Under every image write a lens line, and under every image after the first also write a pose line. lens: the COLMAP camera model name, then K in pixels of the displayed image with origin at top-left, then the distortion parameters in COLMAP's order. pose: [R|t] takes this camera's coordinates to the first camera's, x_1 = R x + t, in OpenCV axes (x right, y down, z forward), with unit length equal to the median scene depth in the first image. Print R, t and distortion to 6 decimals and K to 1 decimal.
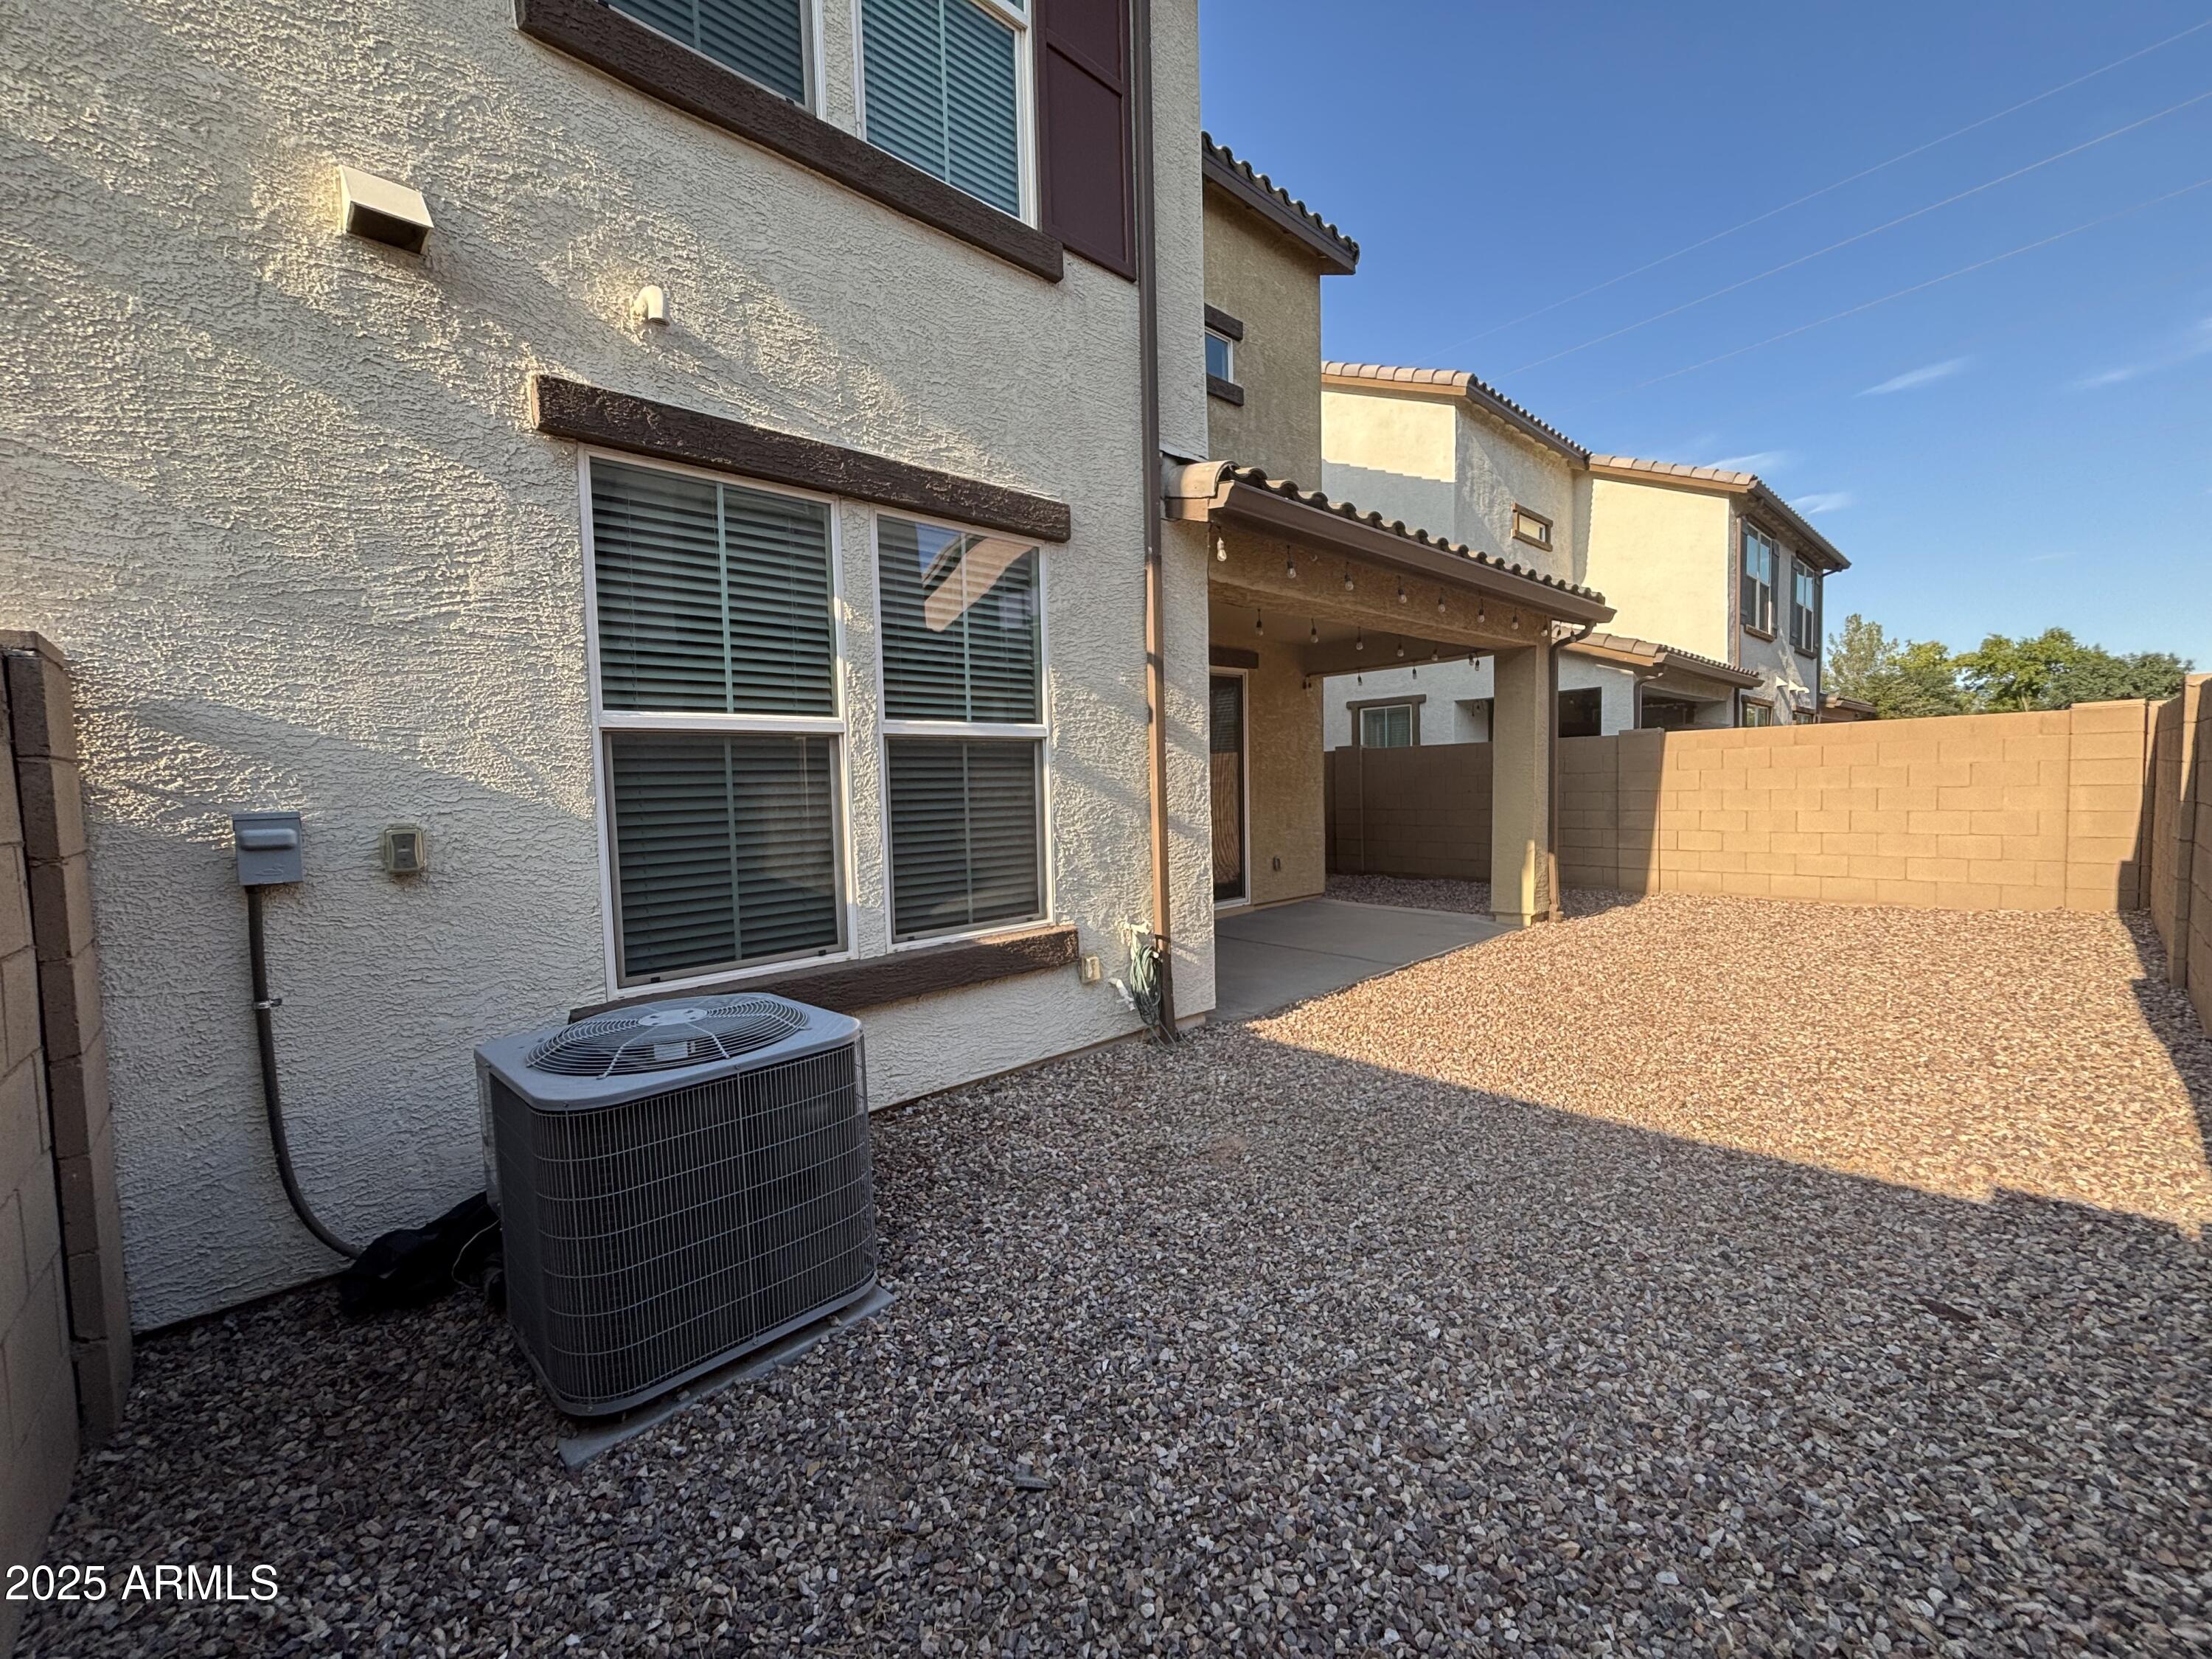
lens RADIAL K [[886.9, 0, 1100.0], [0, 886.9, 833.7], [0, 0, 1]] dist [0.001719, -0.000227]
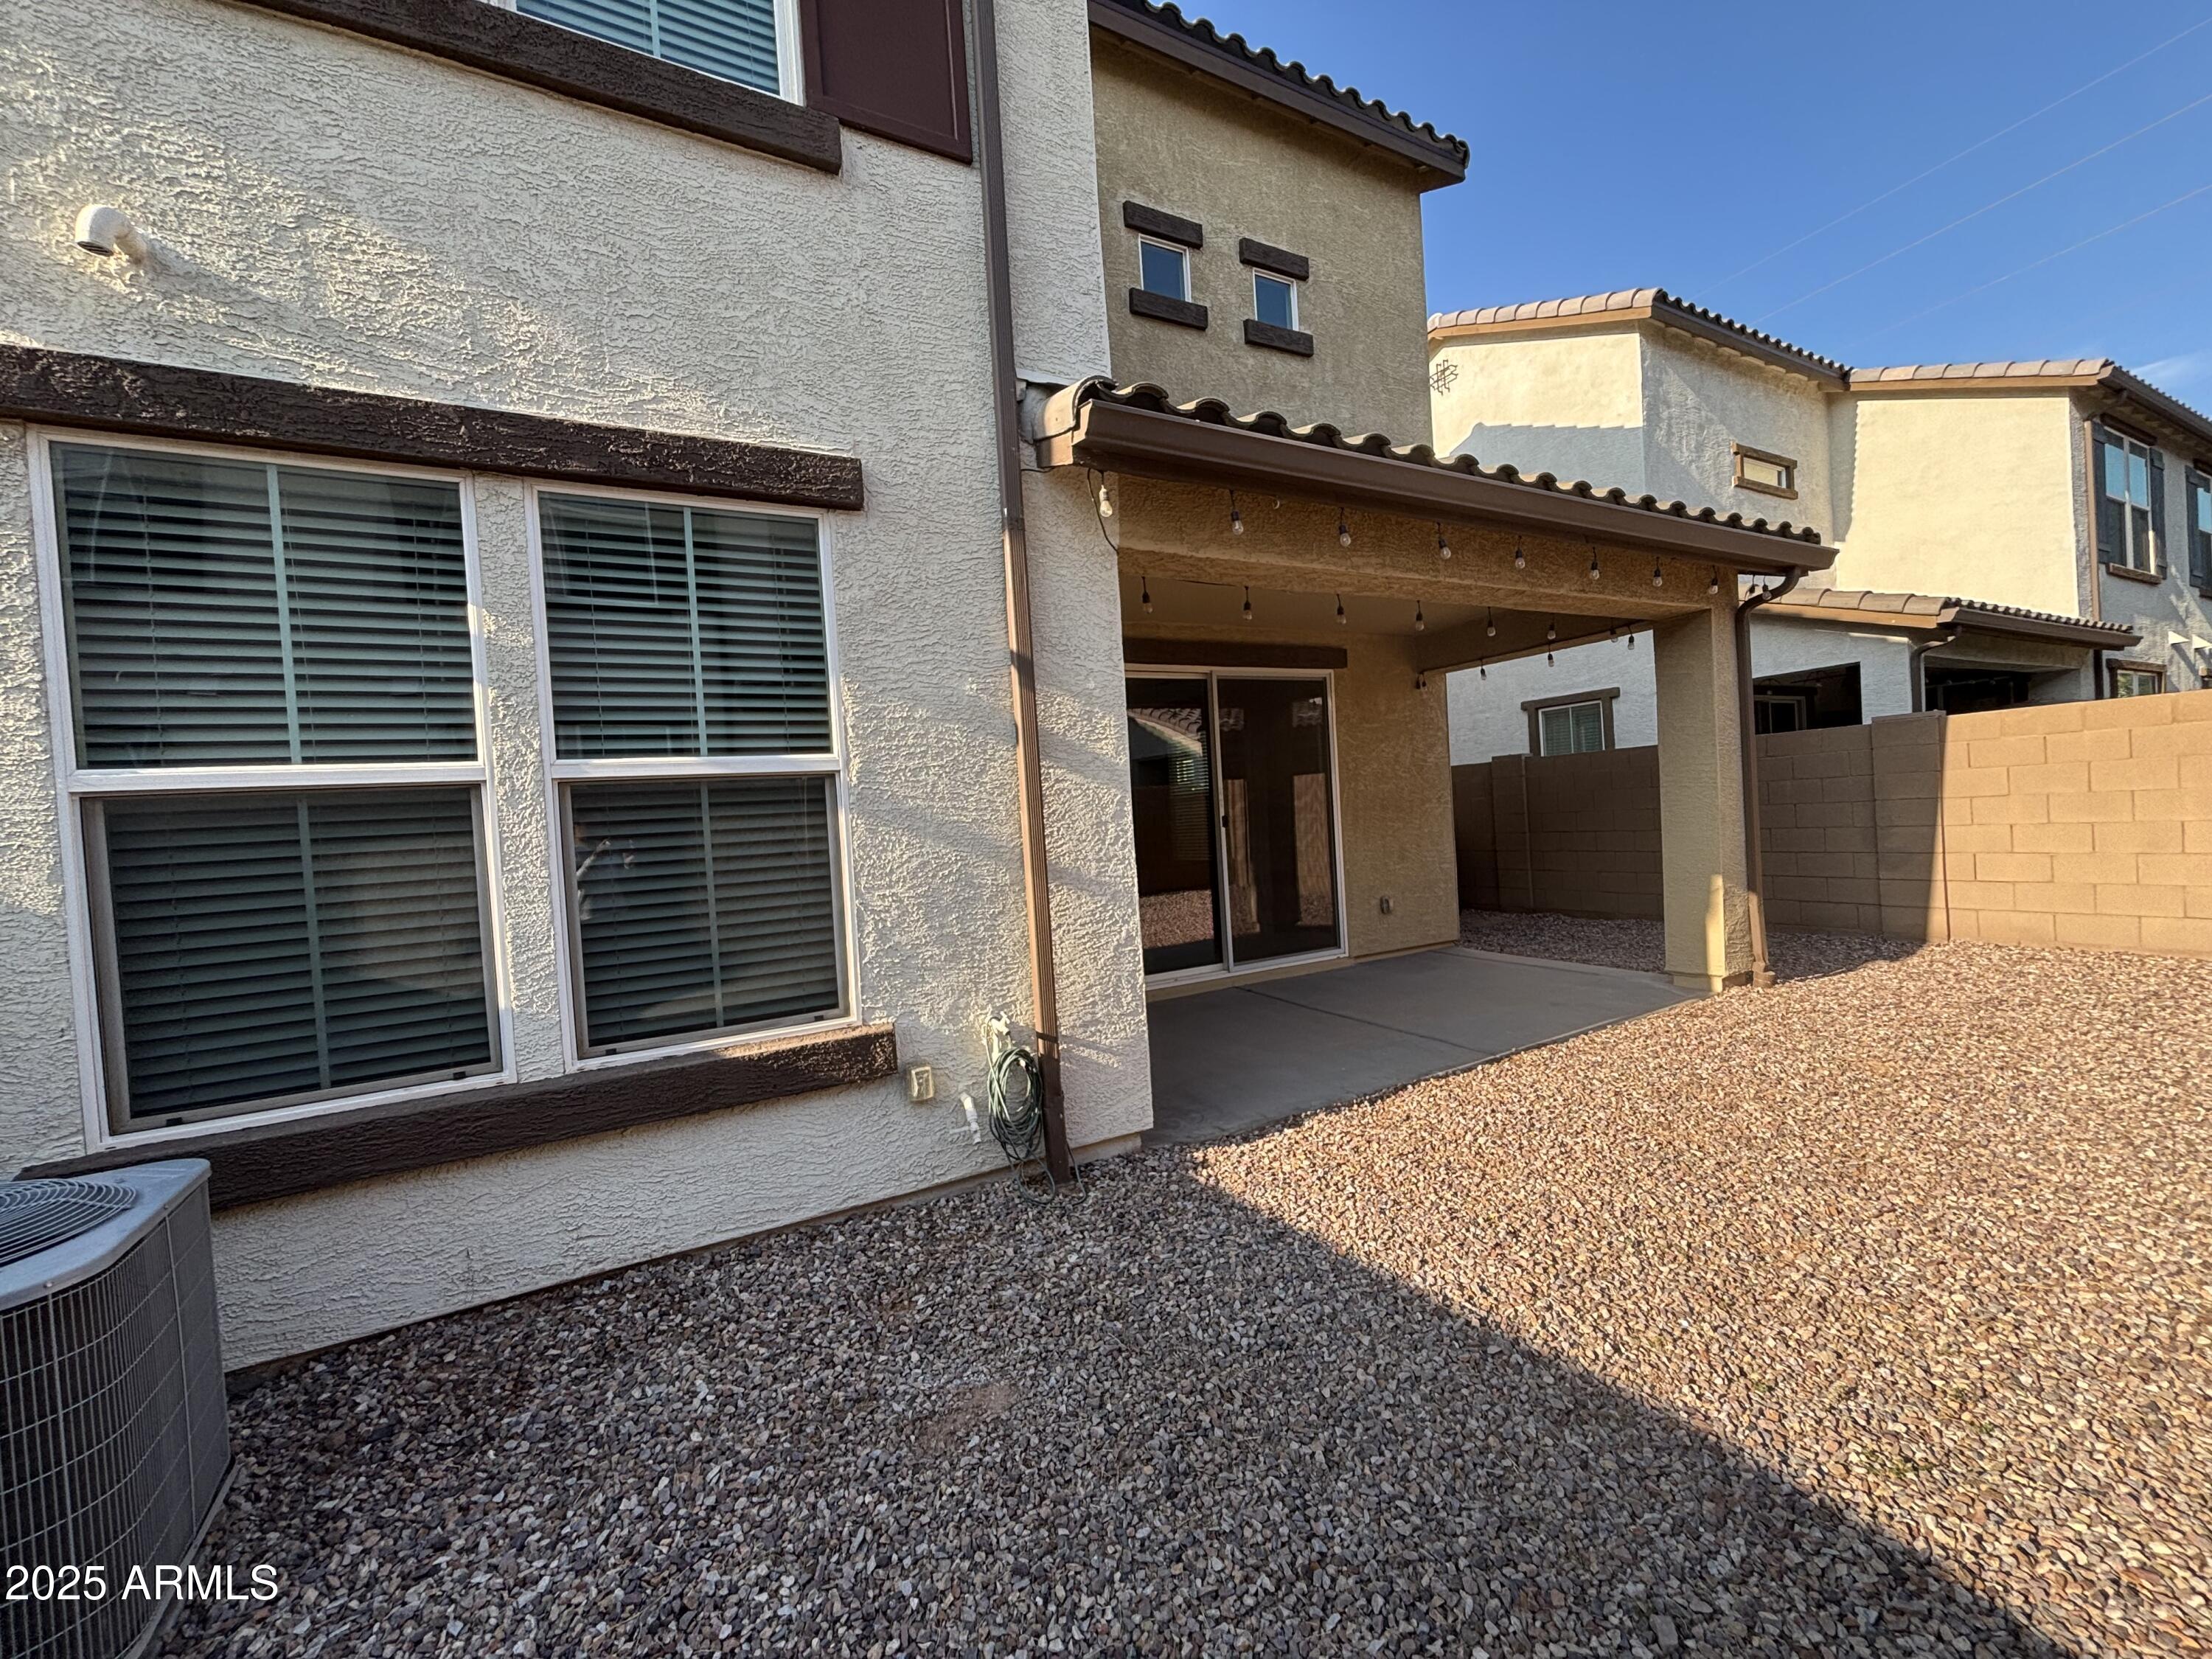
lens RADIAL K [[889.9, 0, 1105.6], [0, 889.9, 833.2], [0, 0, 1]] dist [-0.001569, 0.001399]
pose [[0.970559, -0.029724, -0.239021, 0.318676], [0.022858, 0.999244, -0.031447, -0.027068], [0.239775, 0.025058, 0.970505, 0.315279]]
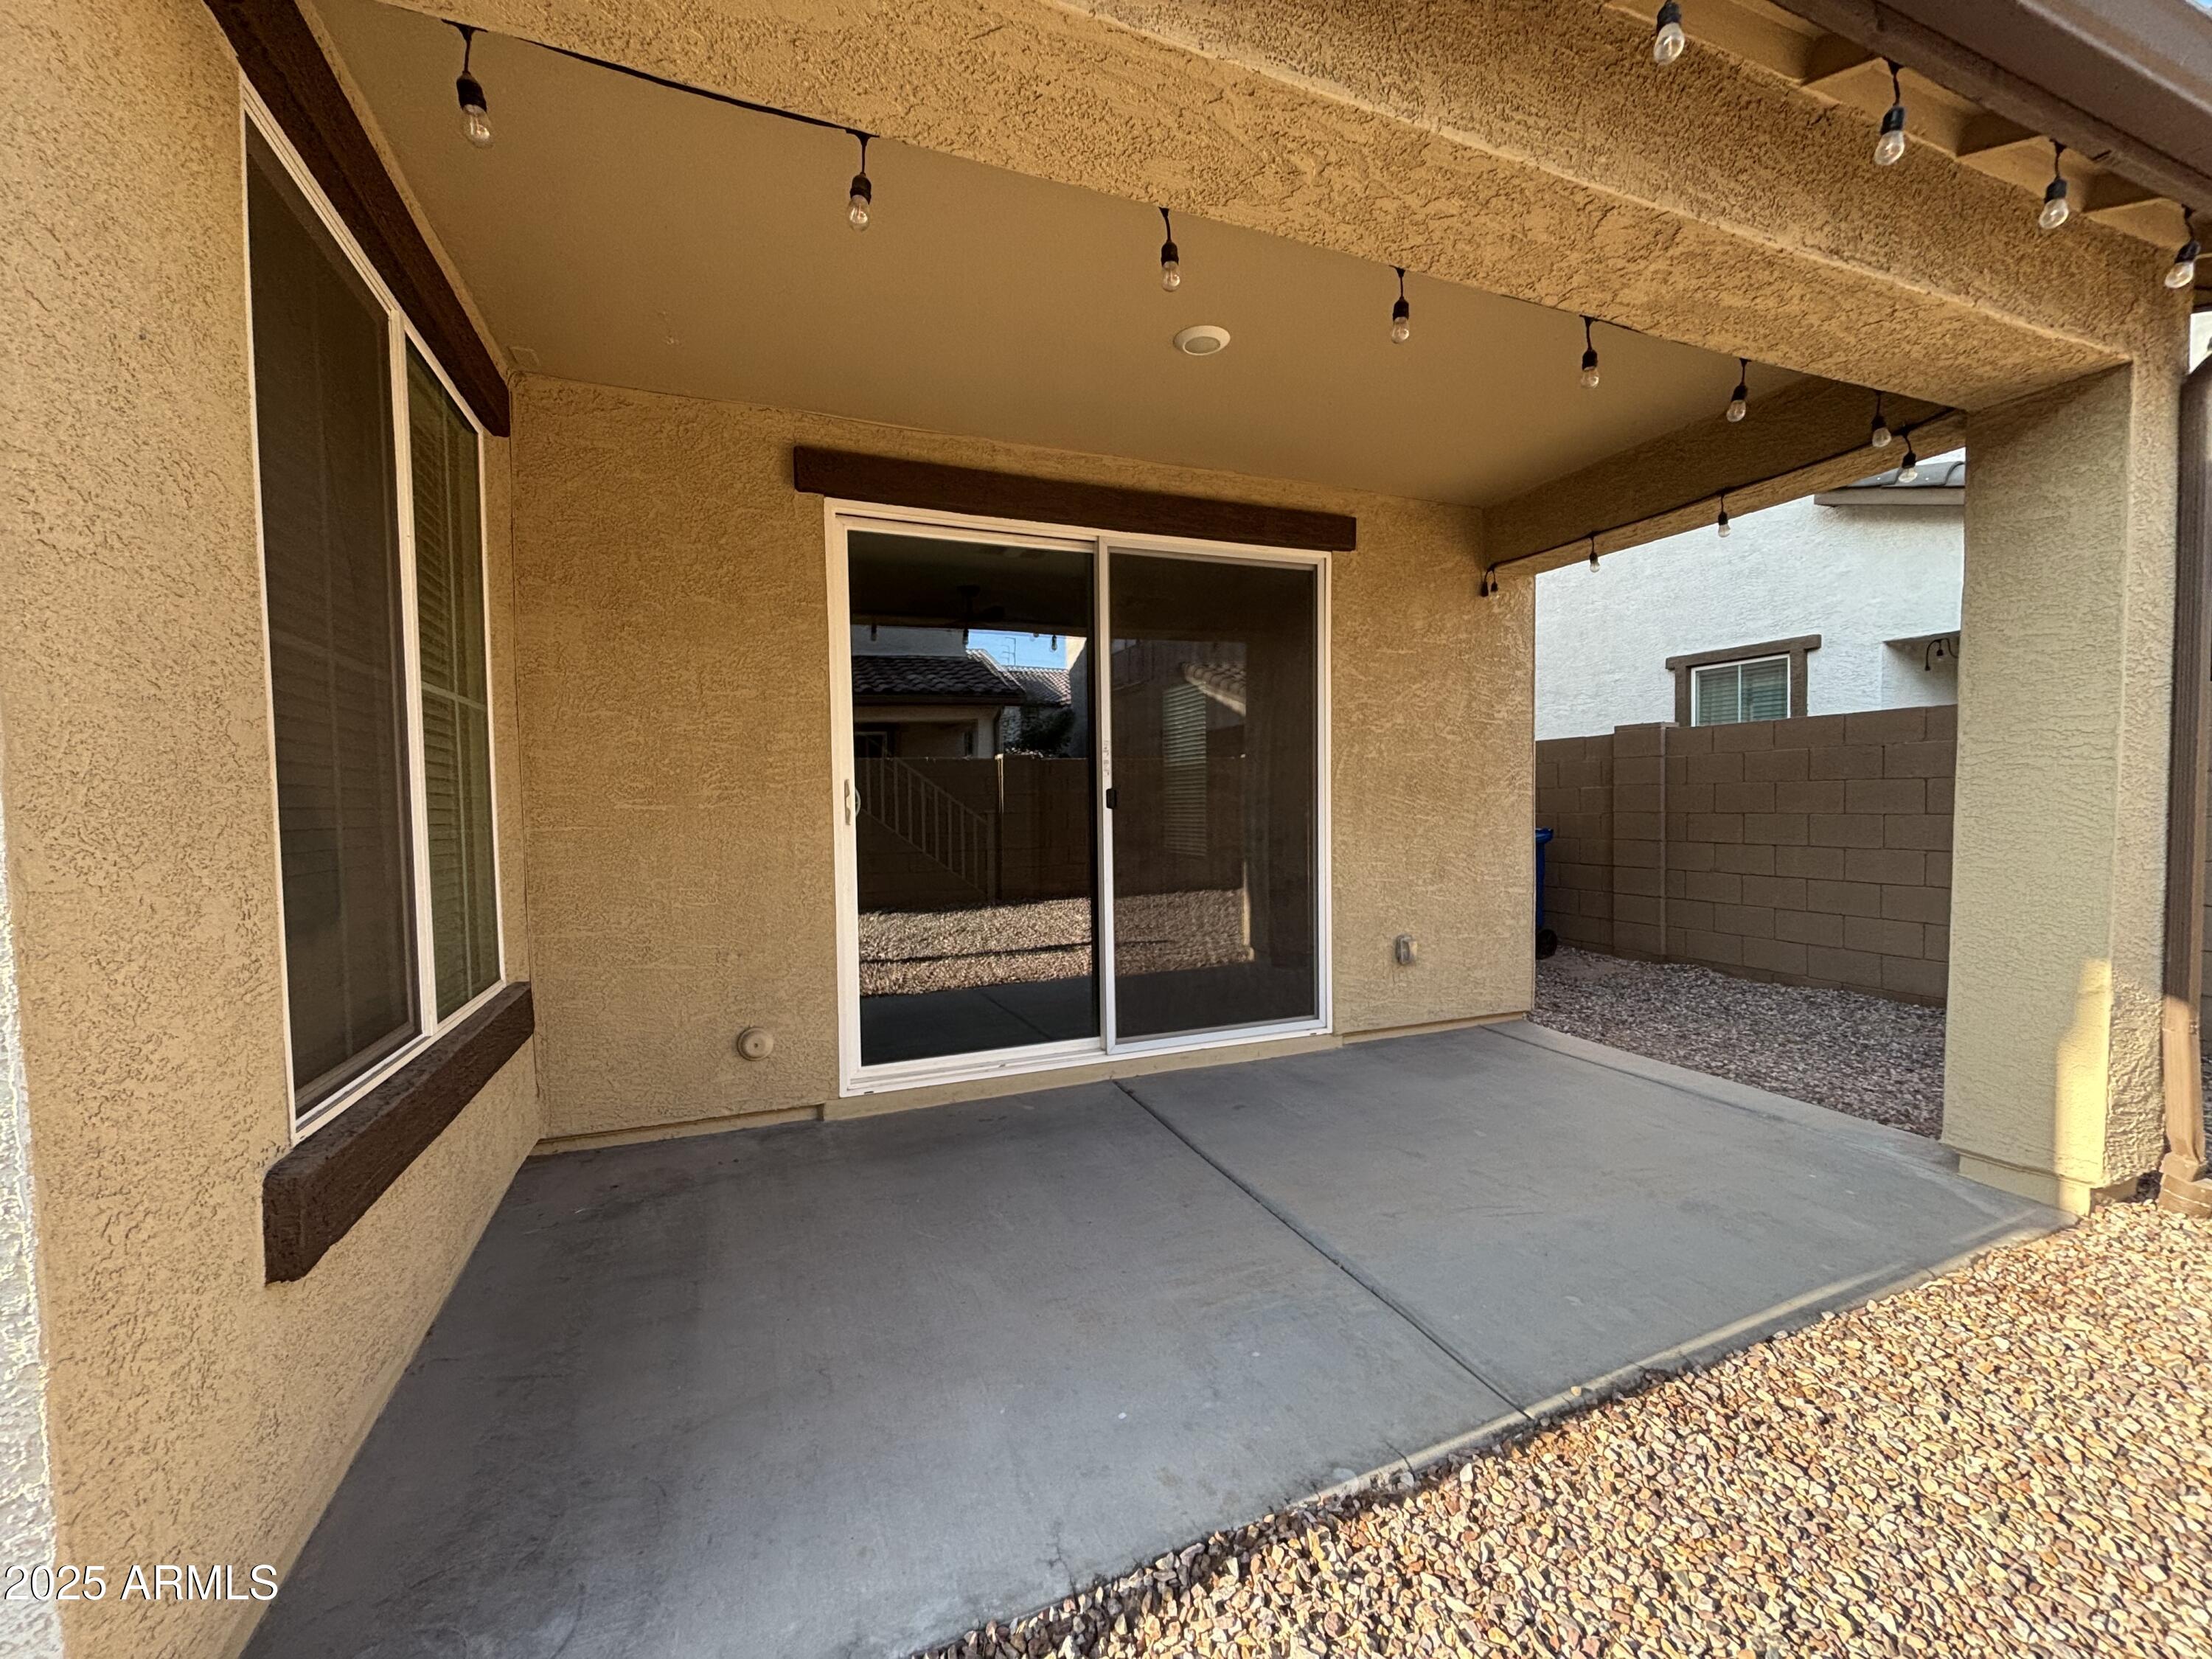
lens RADIAL K [[896.1, 0, 1107.3], [0, 896.1, 836.5], [0, 0, 1]] dist [-0.001794, -0.000031]
pose [[0.936035, 0.022209, -0.351205, 0.472384], [-0.026954, 0.999599, -0.008626, -0.044917], [0.350873, 0.017541, 0.936259, 1.026028]]
